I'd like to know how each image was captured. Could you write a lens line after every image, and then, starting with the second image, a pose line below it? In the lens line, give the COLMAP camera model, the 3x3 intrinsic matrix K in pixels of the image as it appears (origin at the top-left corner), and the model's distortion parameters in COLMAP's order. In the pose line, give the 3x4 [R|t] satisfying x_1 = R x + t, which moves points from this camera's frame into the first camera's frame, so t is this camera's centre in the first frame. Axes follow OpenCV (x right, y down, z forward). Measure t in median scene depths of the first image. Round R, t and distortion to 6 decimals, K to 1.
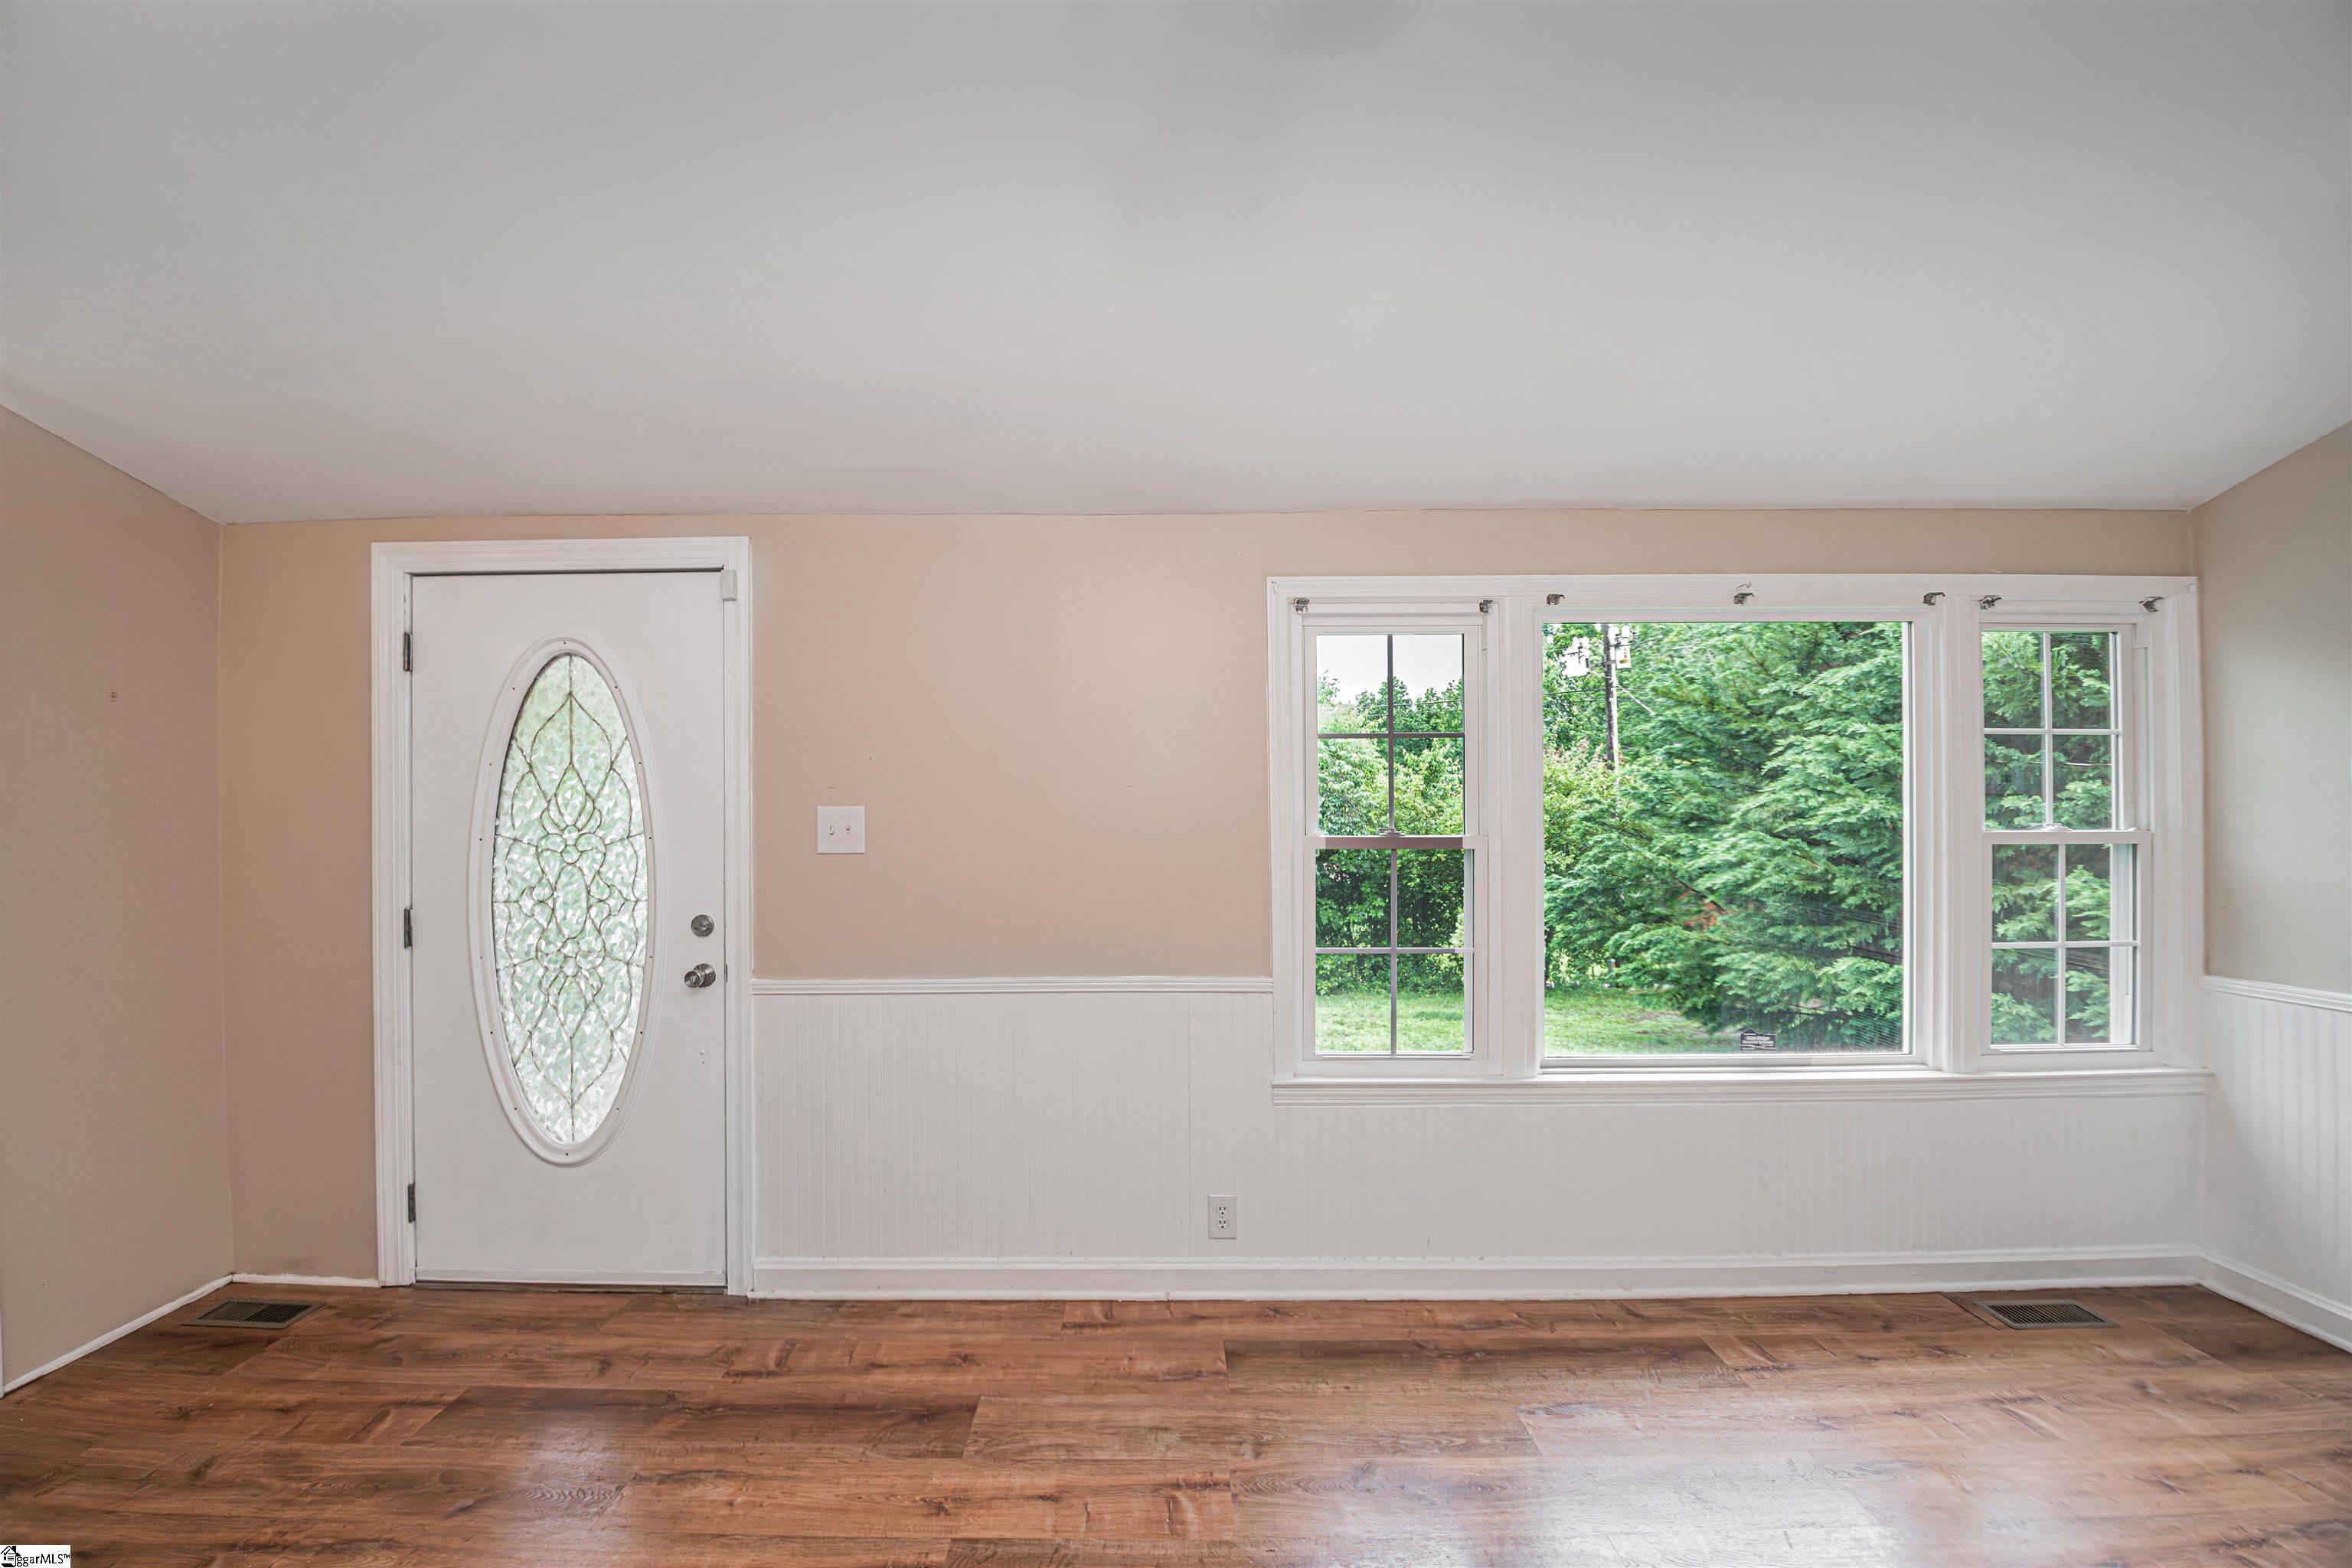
lens RADIAL K [[954.7, 0, 1171.7], [0, 954.7, 778.4], [0, 0, 1]] dist [-0.026156, -0.001580]
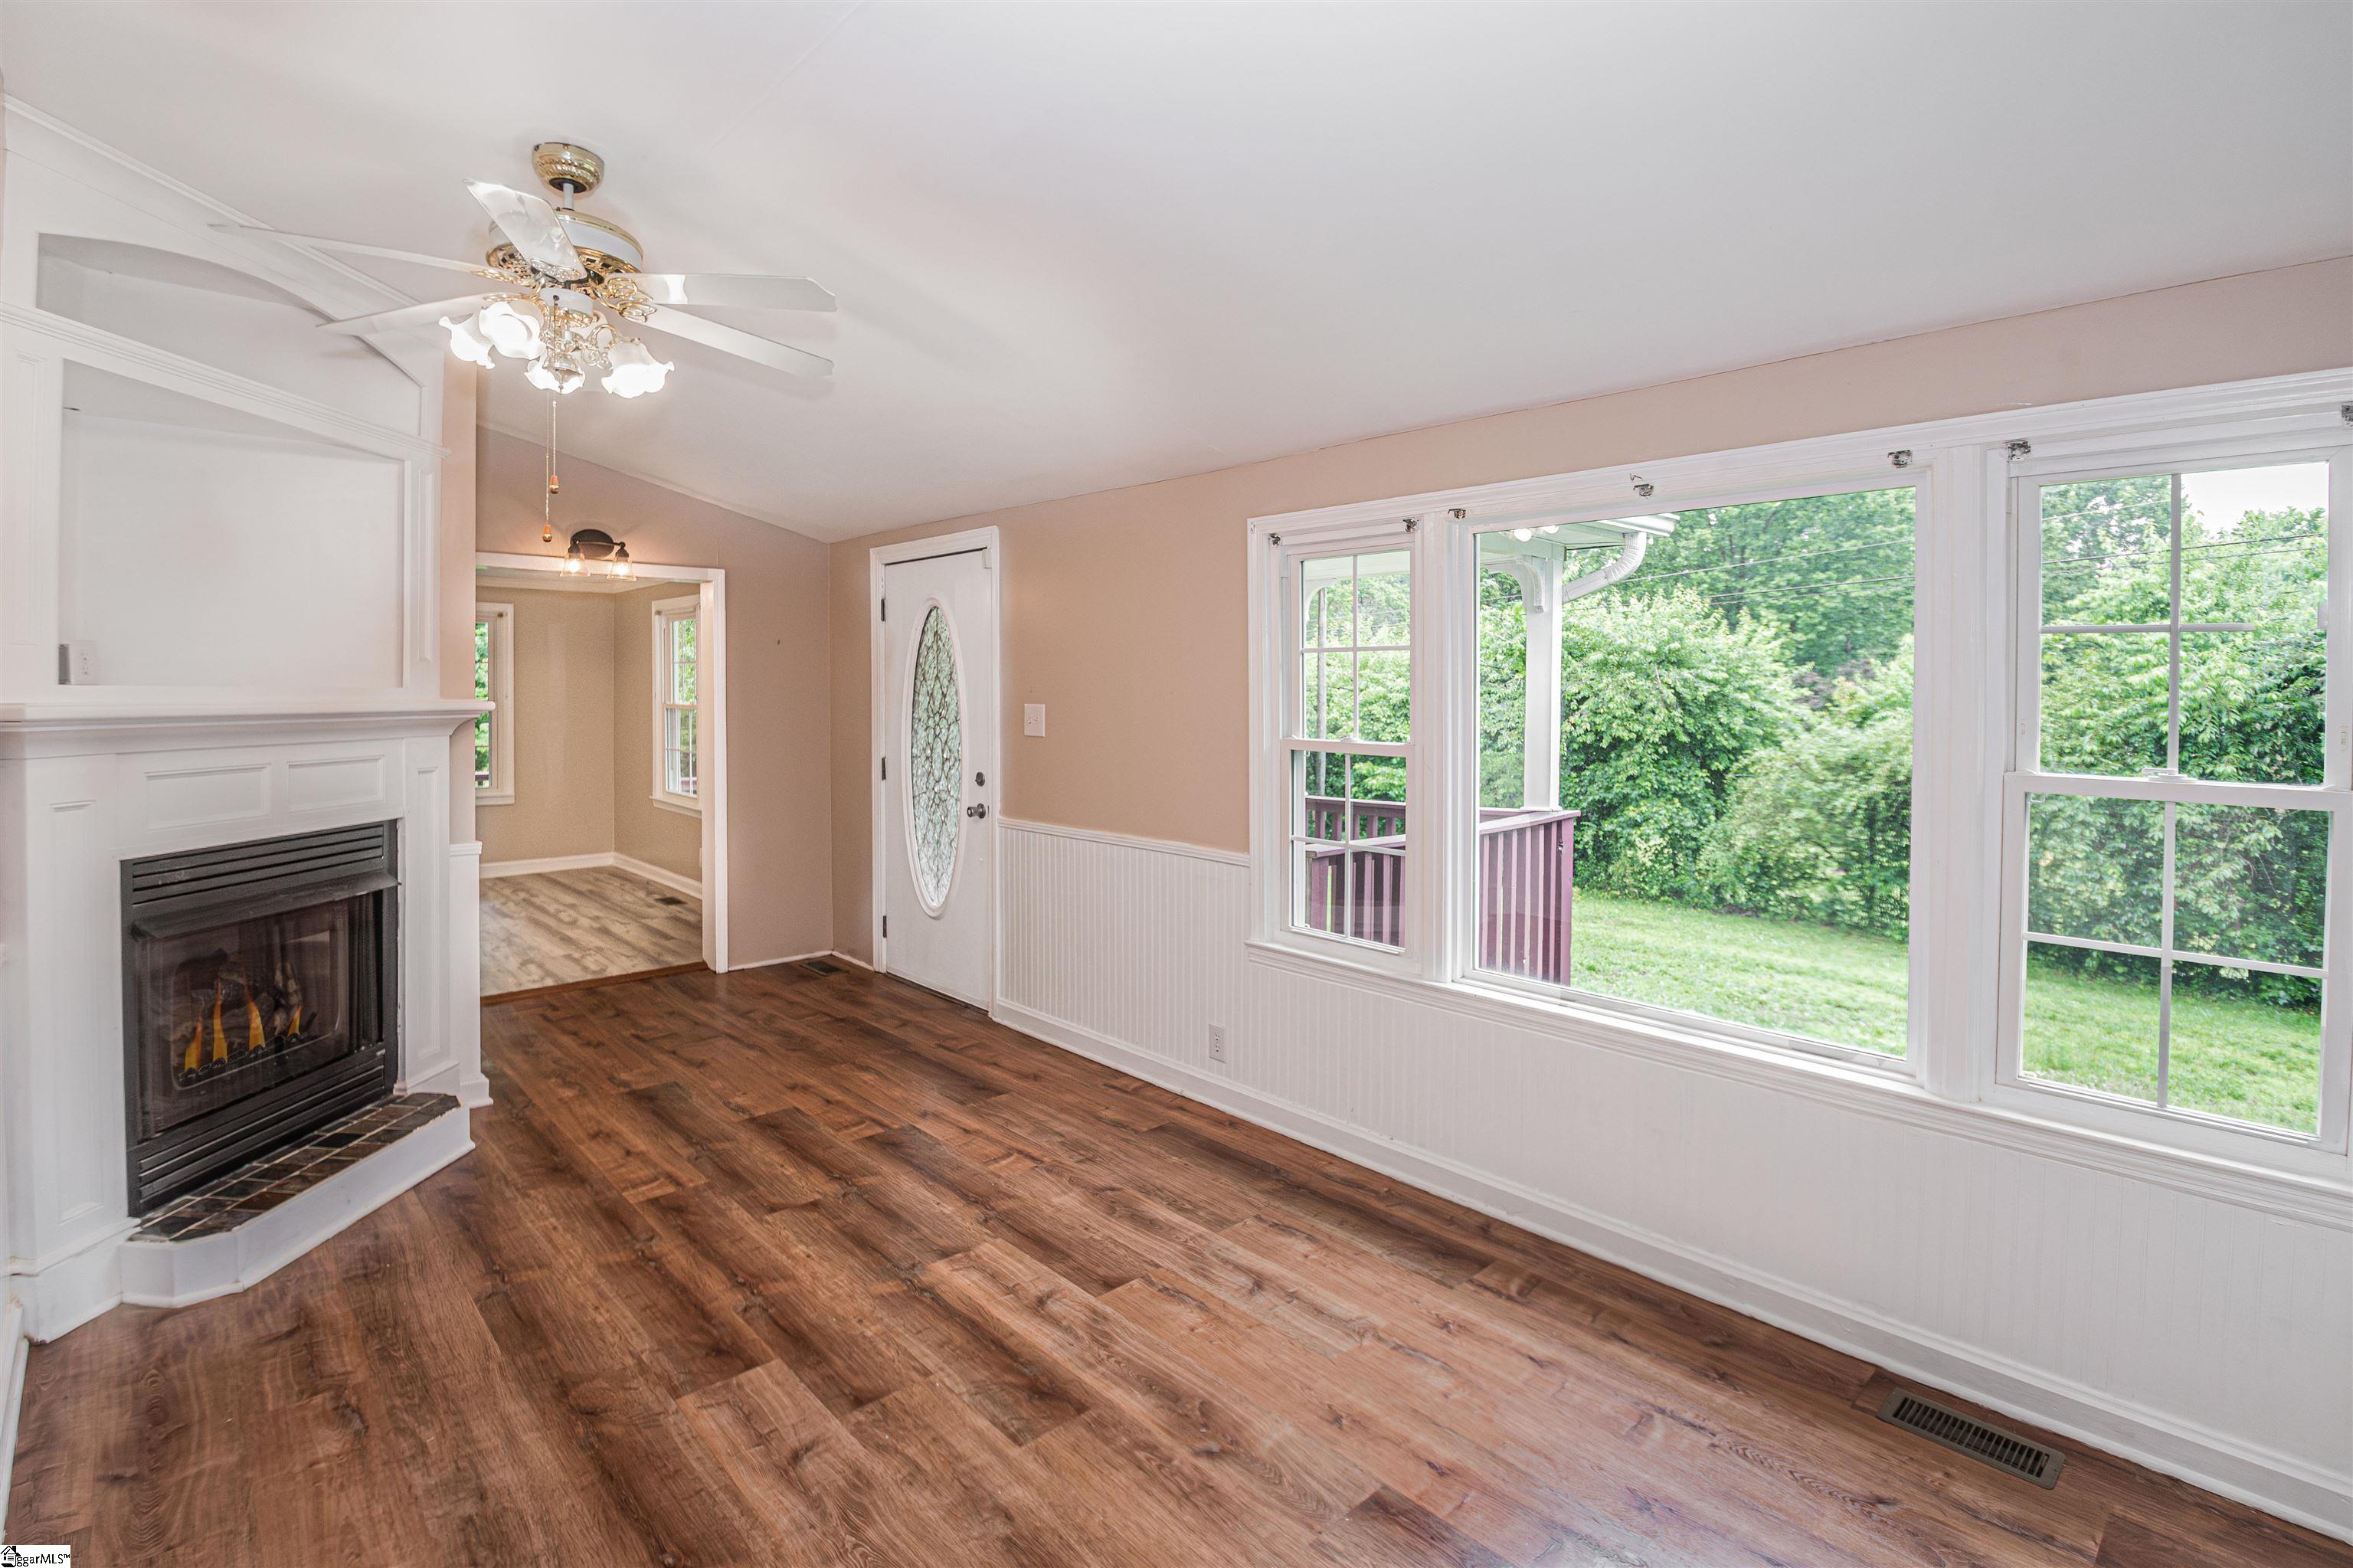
lens RADIAL K [[1132.3, 0, 1153.4], [0, 1132.3, 705.3], [0, 0, 1]] dist [-0.016597, -0.002419]
pose [[0.679265, 0.021933, -0.733565, 1.106755], [0.002461, 0.999480, 0.032162, -0.025343], [0.733889, -0.023652, 0.678858, -0.054641]]
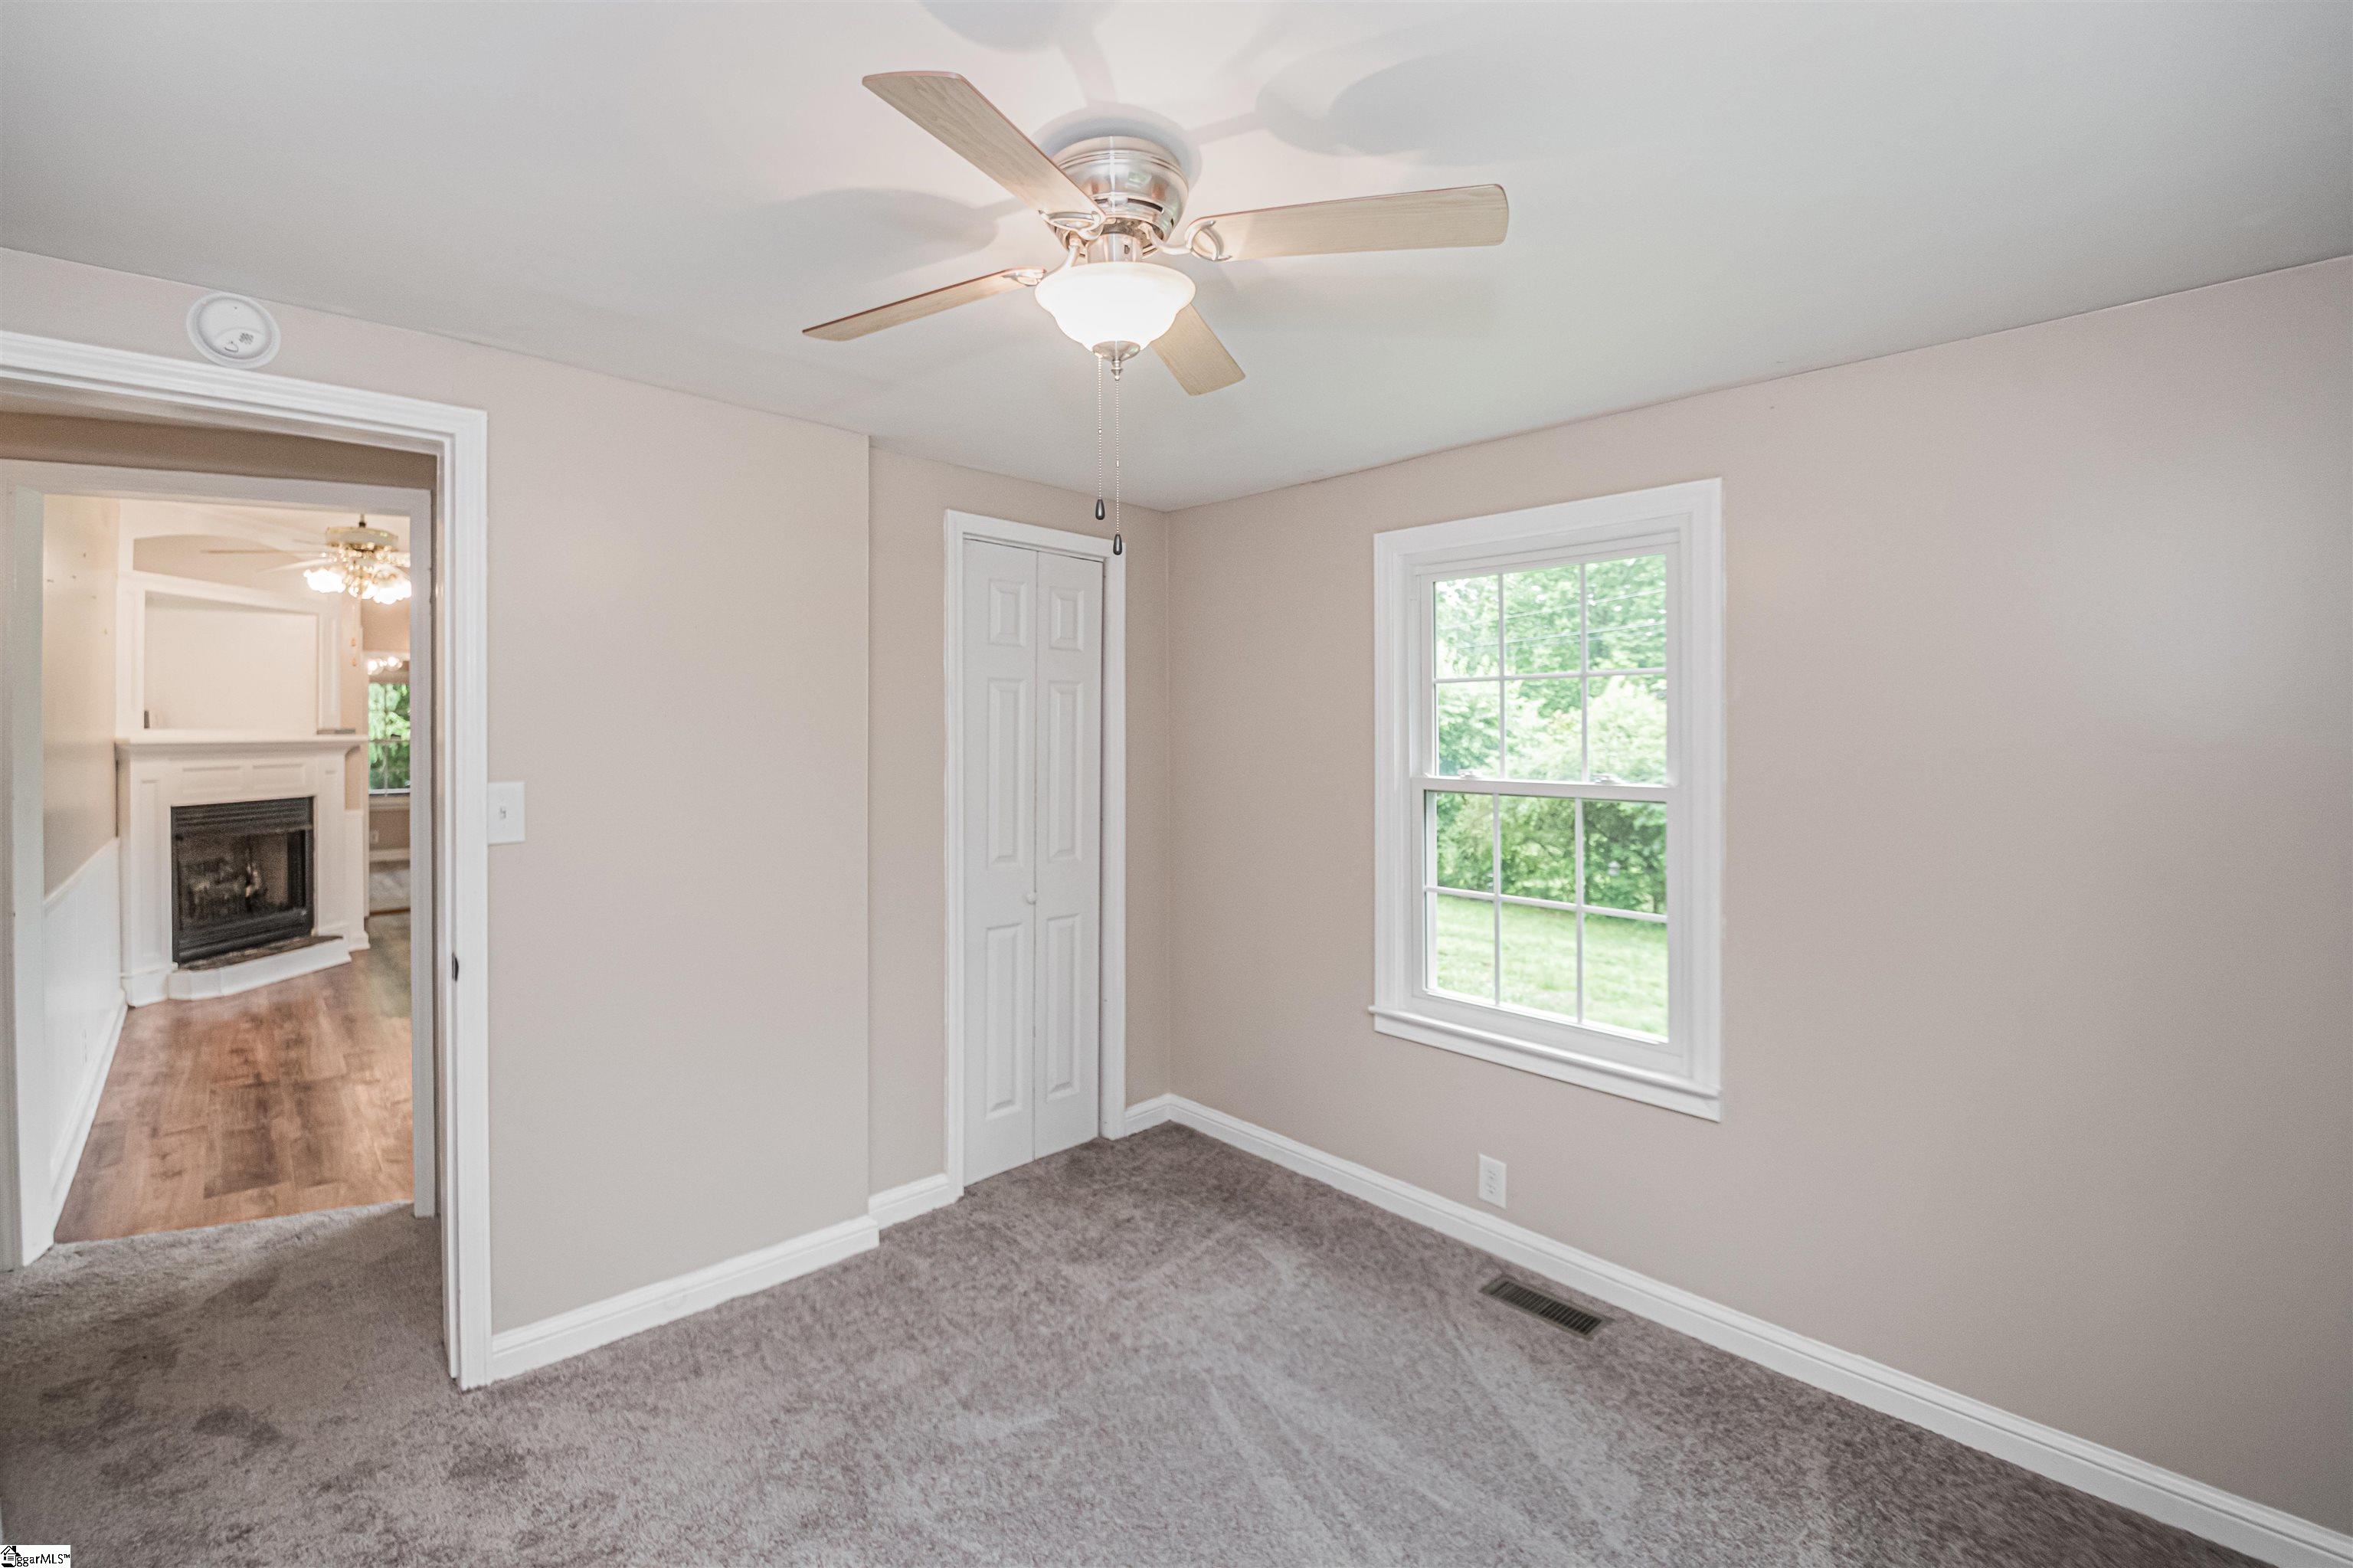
lens RADIAL K [[955.1, 0, 1097.7], [0, 955.1, 716.1], [0, 0, 1]] dist [-0.026156, -0.001580]
pose [[0.686734, -0.009670, -0.726845, 2.459116], [0.019109, 0.999806, 0.004752, -0.013343], [0.726658, -0.017152, 0.686785, 0.018278]]
